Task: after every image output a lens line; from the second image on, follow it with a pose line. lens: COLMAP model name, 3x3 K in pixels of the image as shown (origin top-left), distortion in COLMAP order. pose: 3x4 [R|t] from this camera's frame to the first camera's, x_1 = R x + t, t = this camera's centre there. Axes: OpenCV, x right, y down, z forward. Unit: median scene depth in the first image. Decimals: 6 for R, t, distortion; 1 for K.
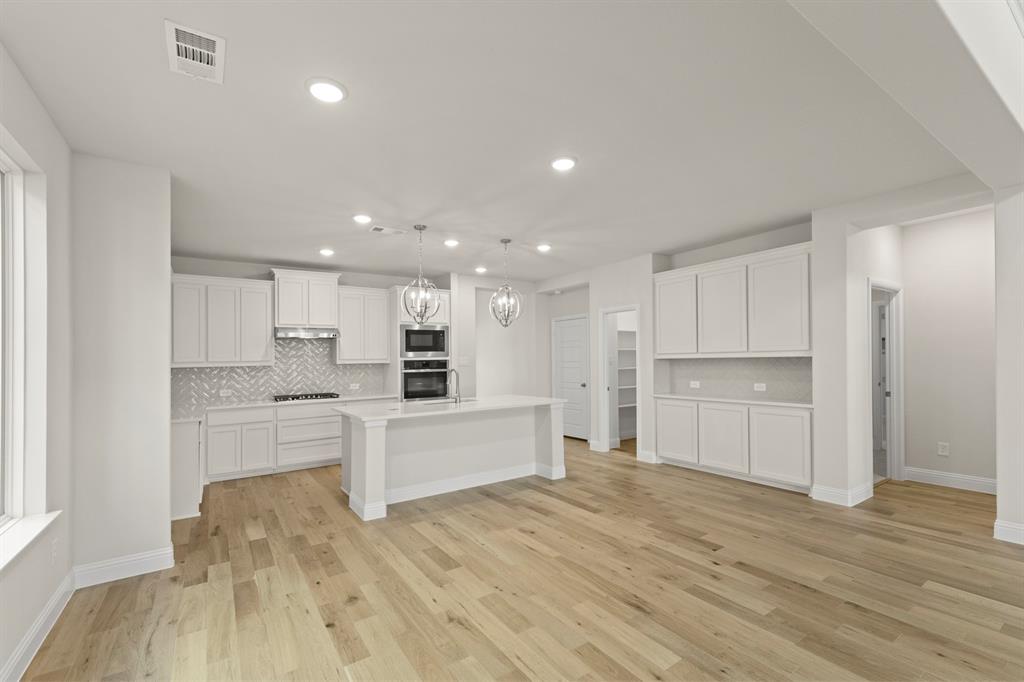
lens RADIAL K [[439.7, 0, 509.2], [0, 439.7, 361.7], [0, 0, 1]] dist [-0.002325, -0.000173]
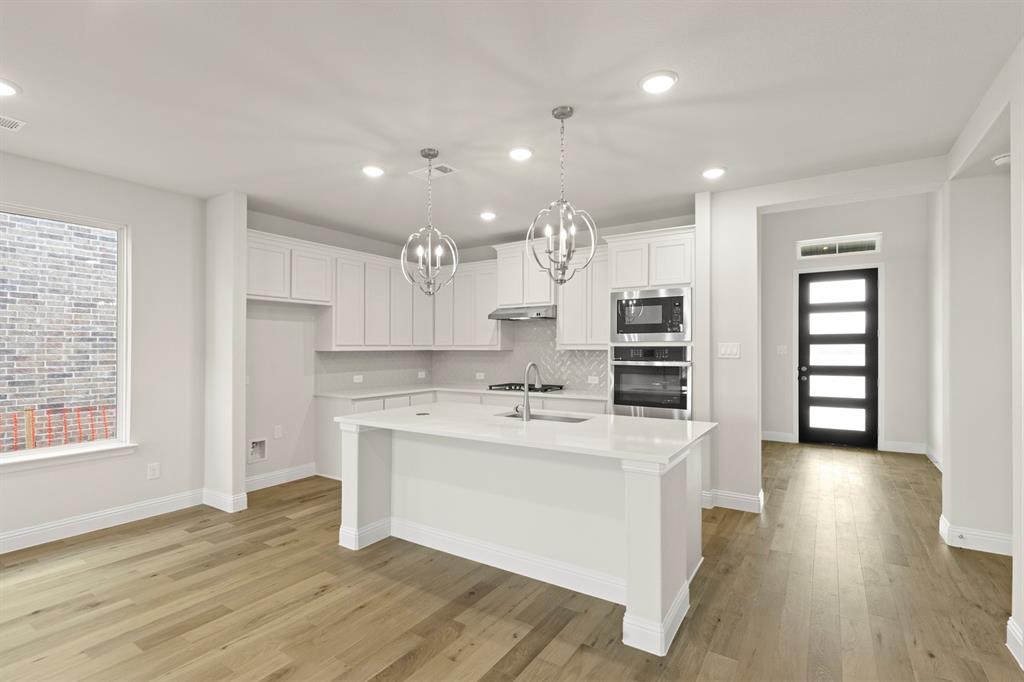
lens RADIAL K [[477.5, 0, 511.9], [0, 477.5, 344.4], [0, 0, 1]] dist [-0.004448, 0.000168]
pose [[0.389761, 0.009983, -0.920862, 0.473450], [-0.007075, 0.999944, 0.007846, -0.013920], [0.920889, 0.003457, 0.389810, 0.737671]]
